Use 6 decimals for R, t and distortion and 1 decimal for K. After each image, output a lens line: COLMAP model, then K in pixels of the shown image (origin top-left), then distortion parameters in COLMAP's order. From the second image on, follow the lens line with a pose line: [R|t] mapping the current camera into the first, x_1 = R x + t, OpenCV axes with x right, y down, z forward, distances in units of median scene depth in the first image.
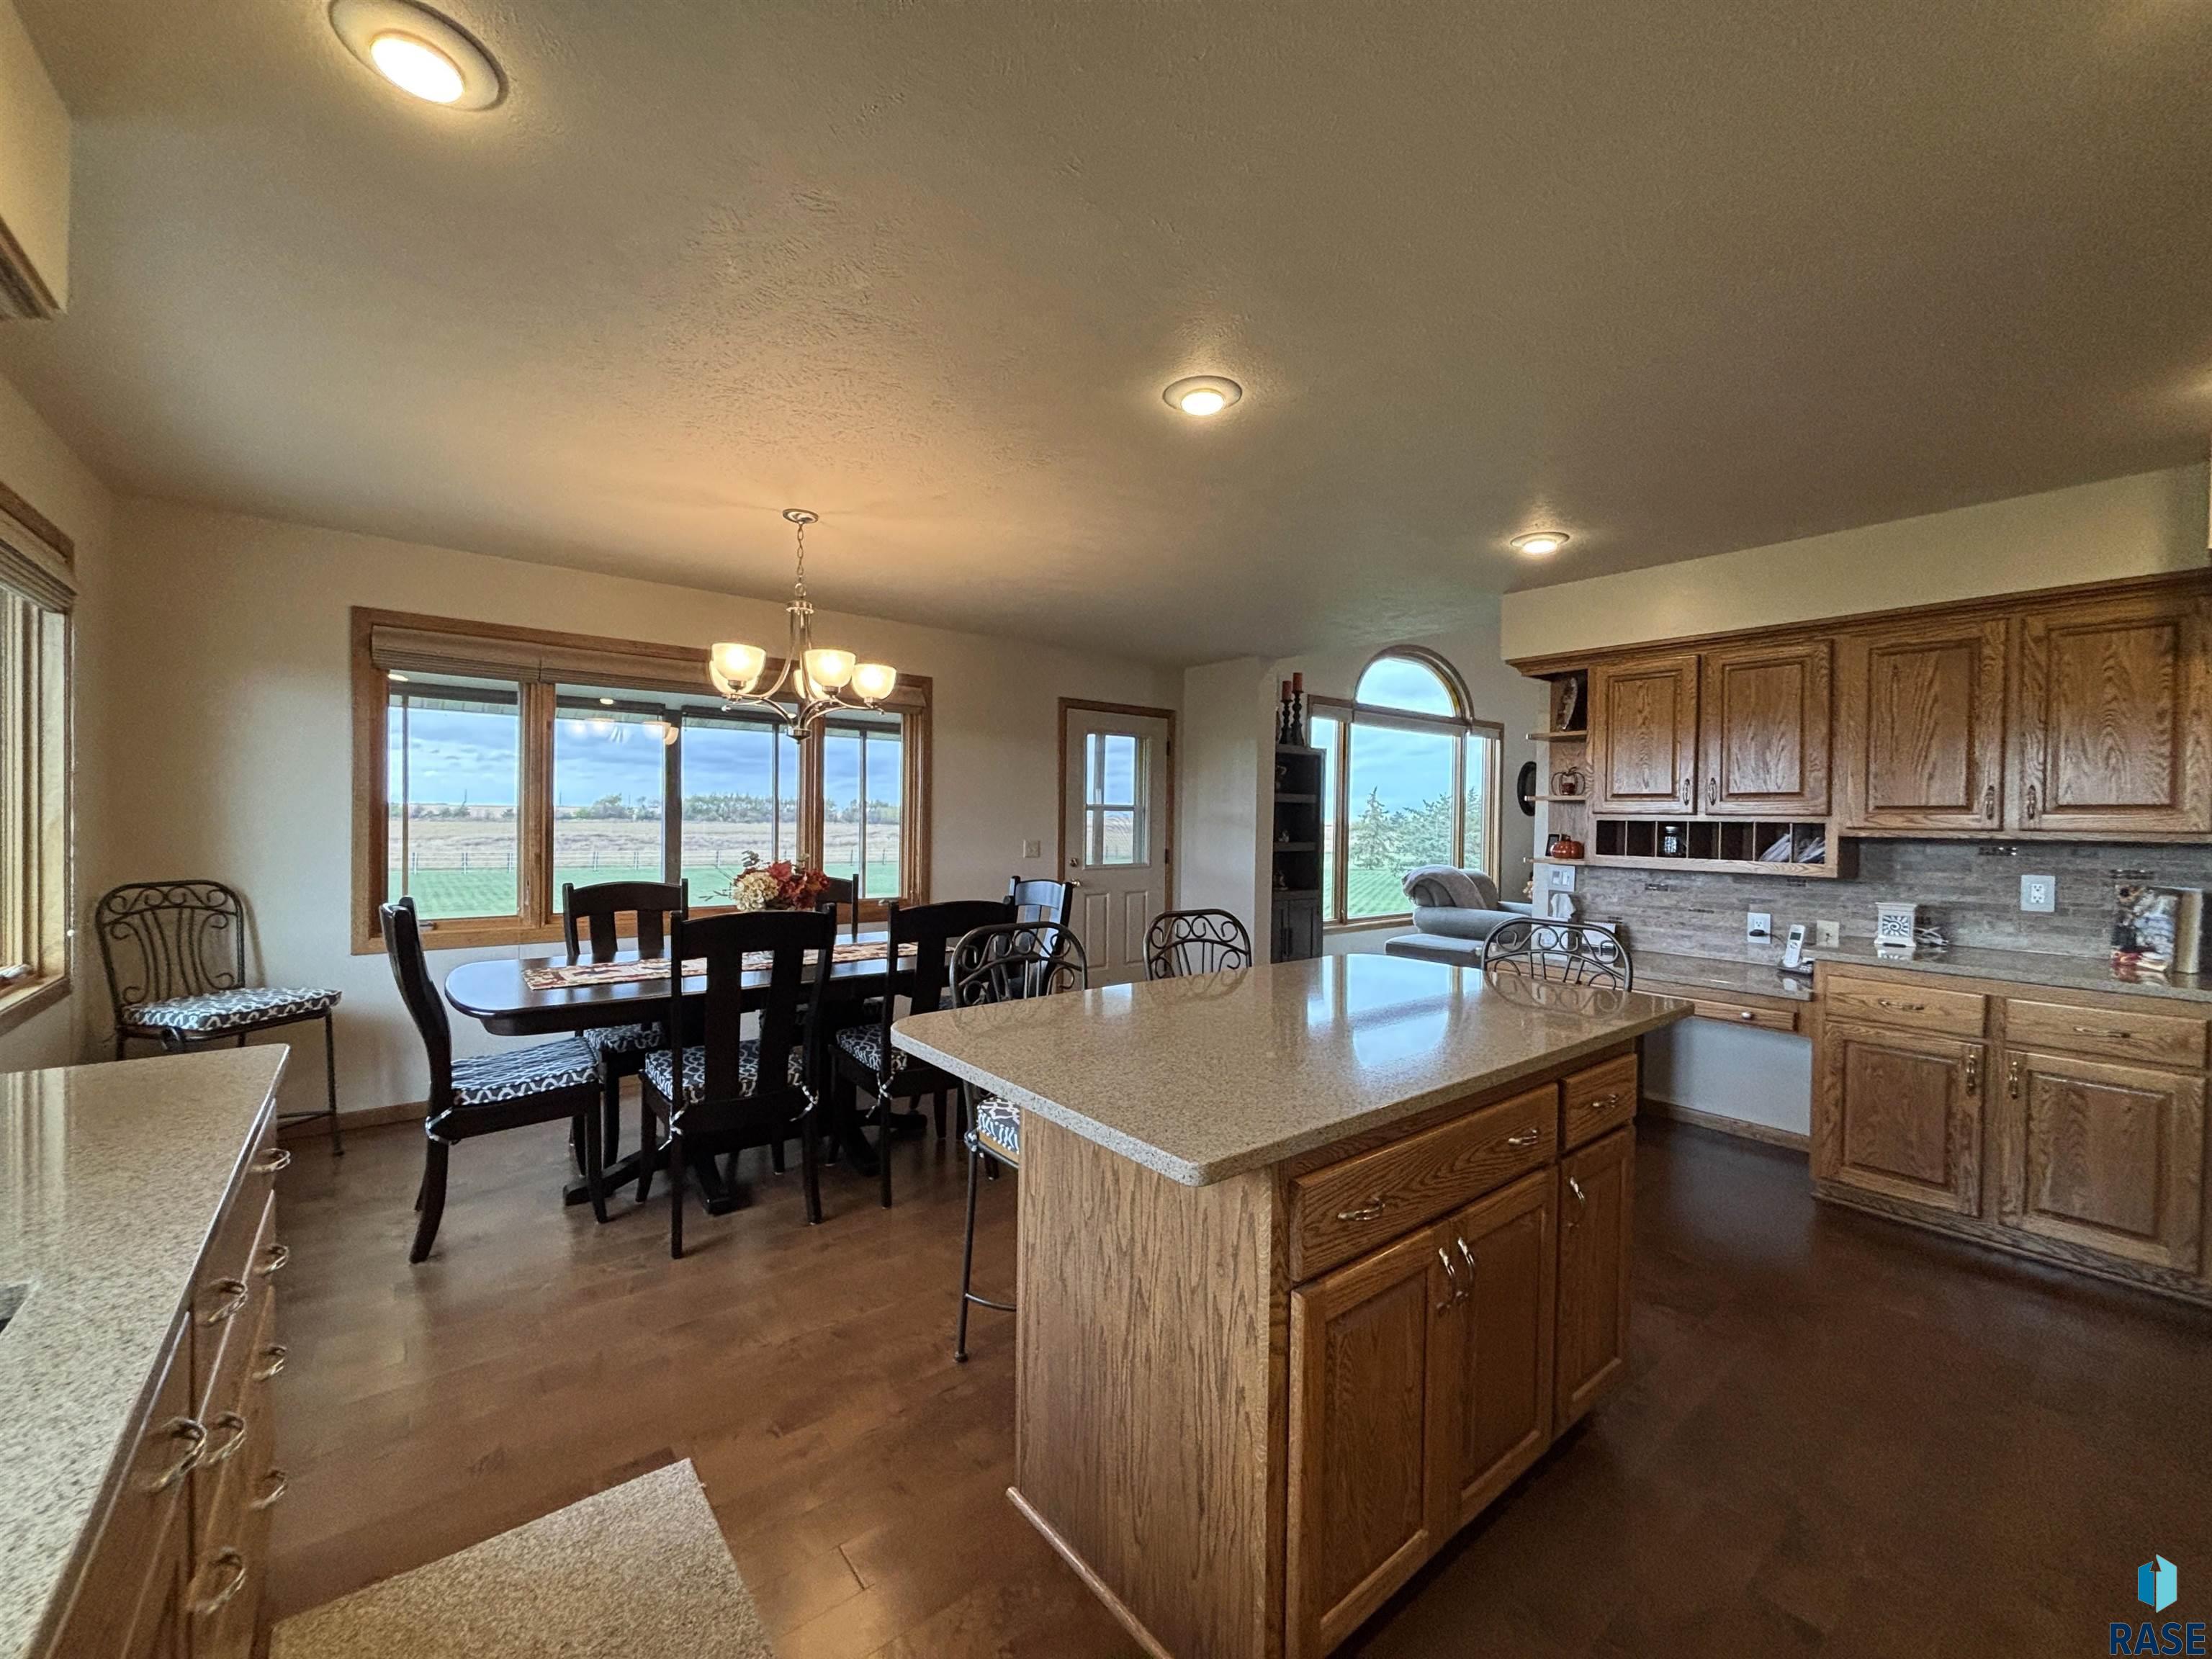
lens RADIAL K [[897.3, 0, 1114.5], [0, 897.3, 823.3], [0, 0, 1]] dist [-0.000885, 0.005195]
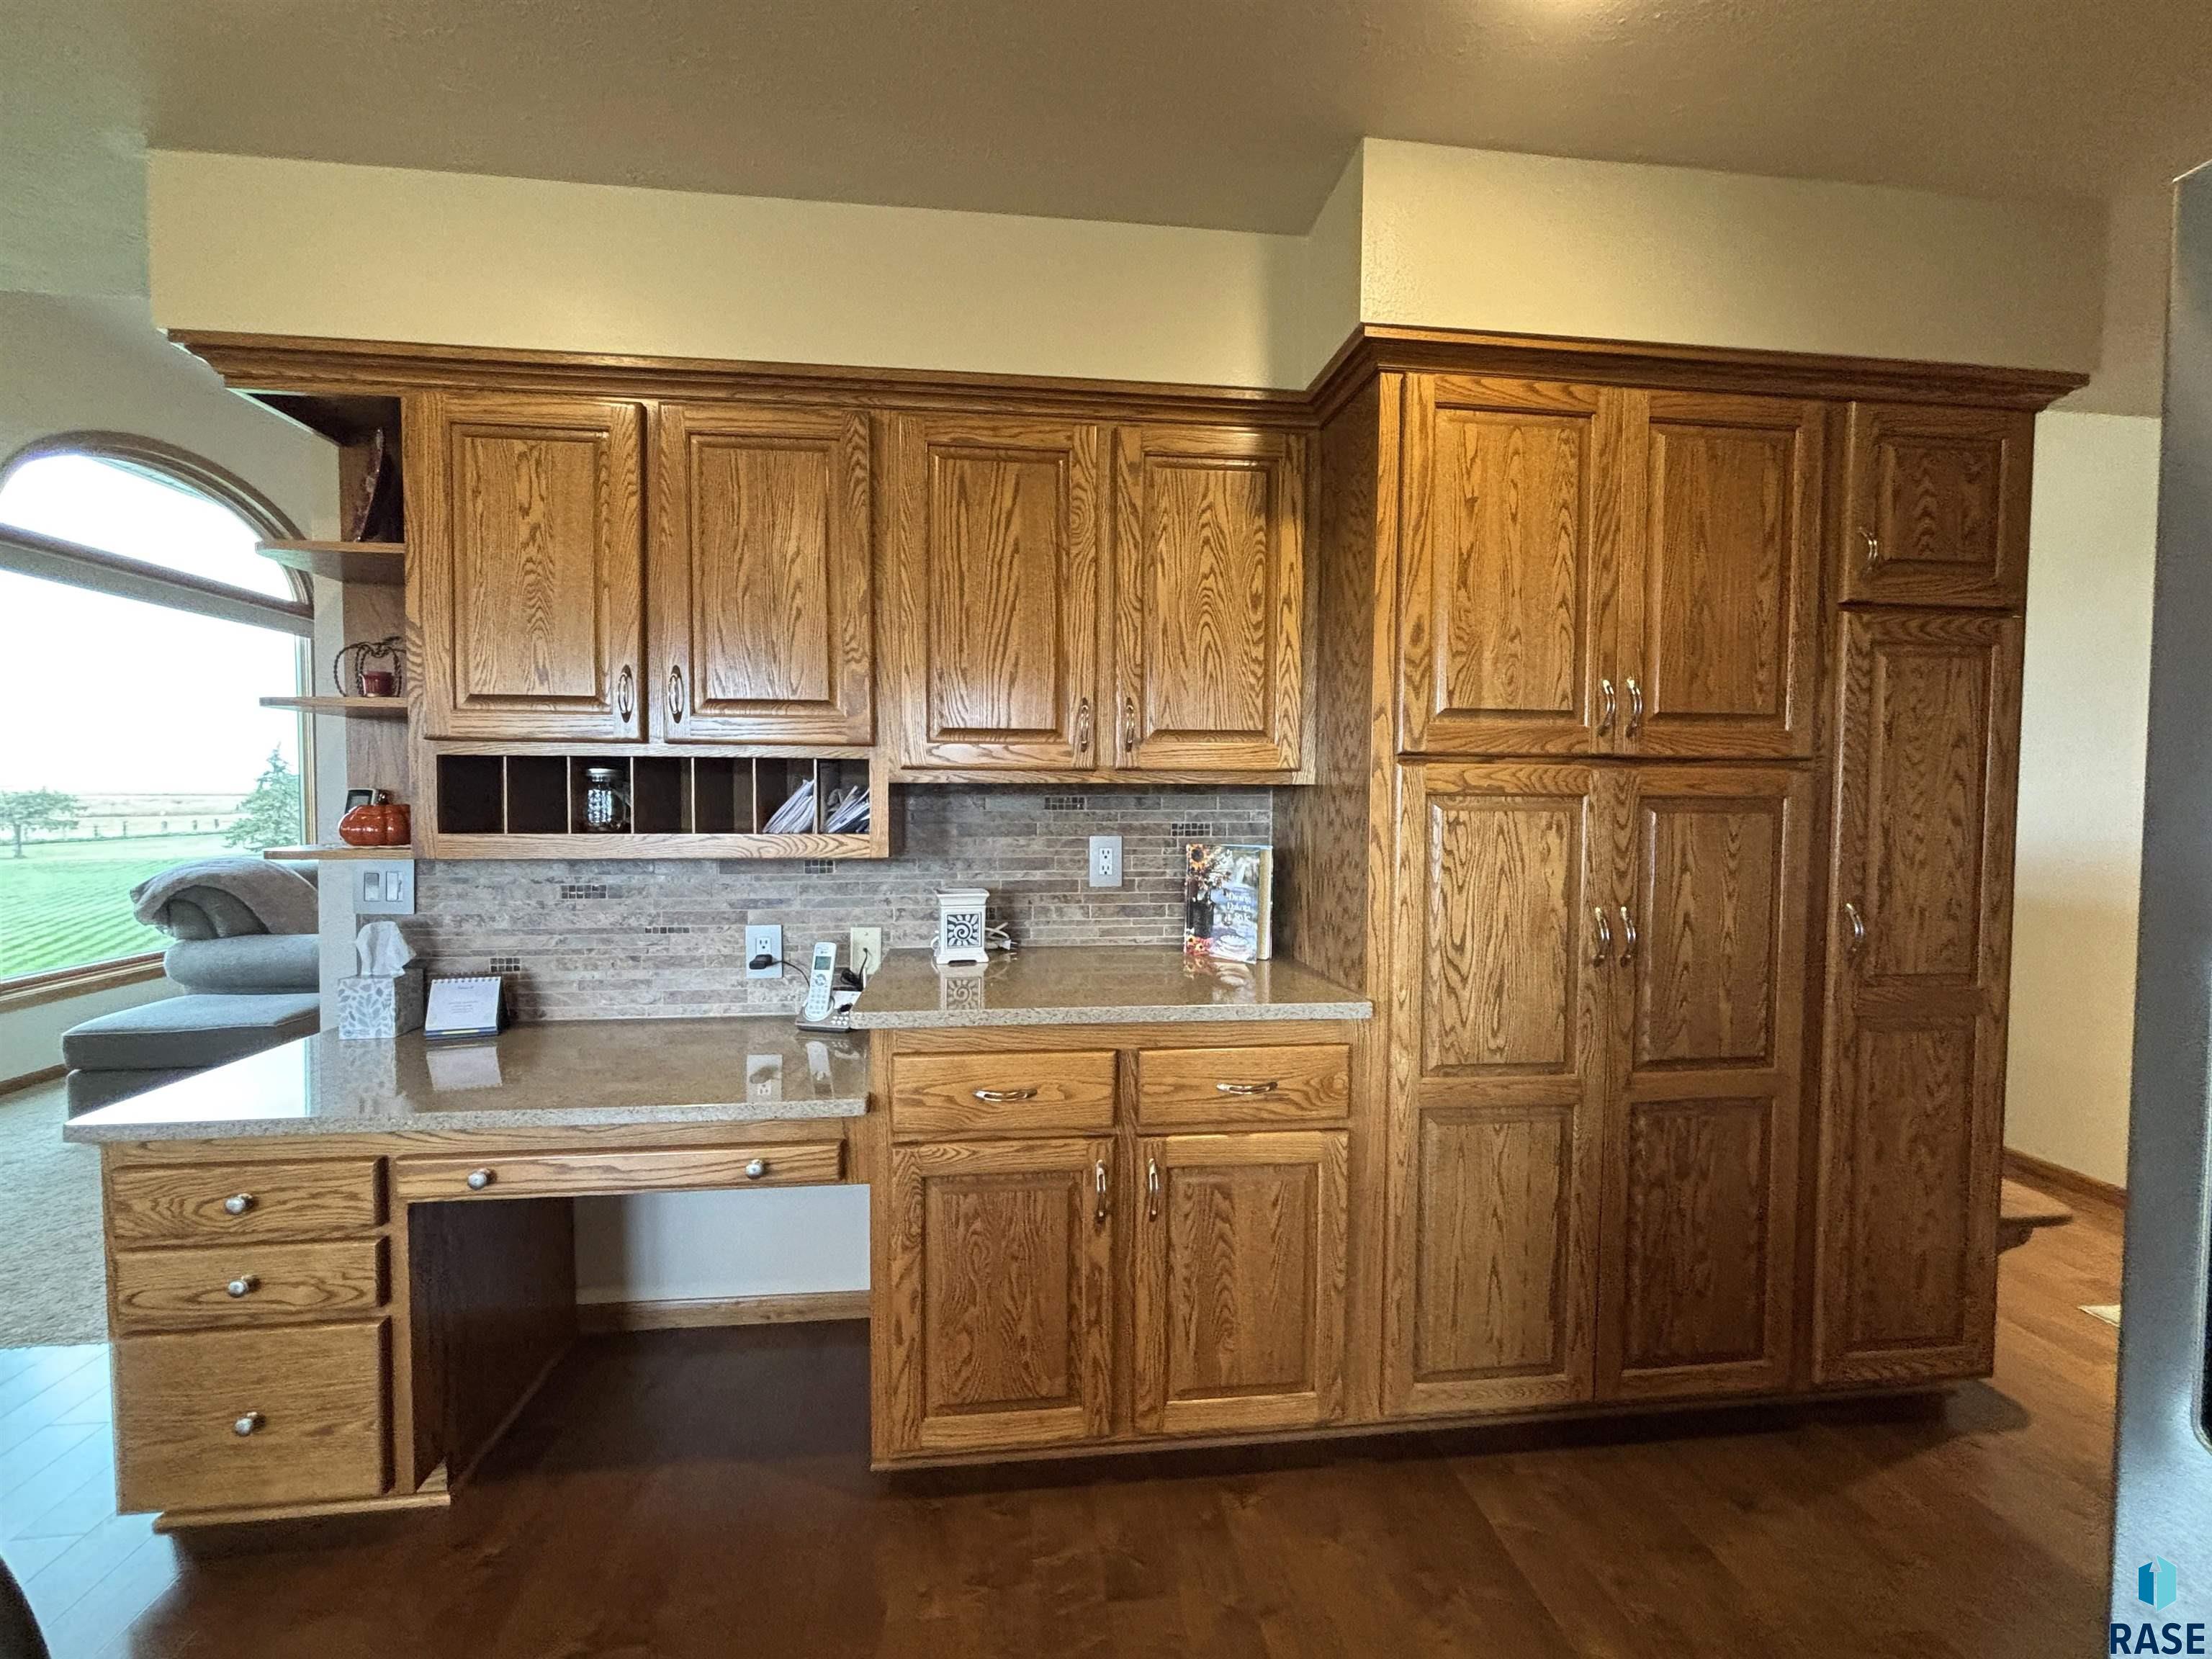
lens RADIAL K [[904.9, 0, 1106.0], [0, 904.9, 829.5], [0, 0, 1]] dist [-0.001462, -0.000298]
pose [[0.533928, -0.048801, 0.844120, 0.406634], [0.008771, 0.998599, 0.052184, 0.015339], [-0.845484, -0.020459, 0.533608, 0.588747]]
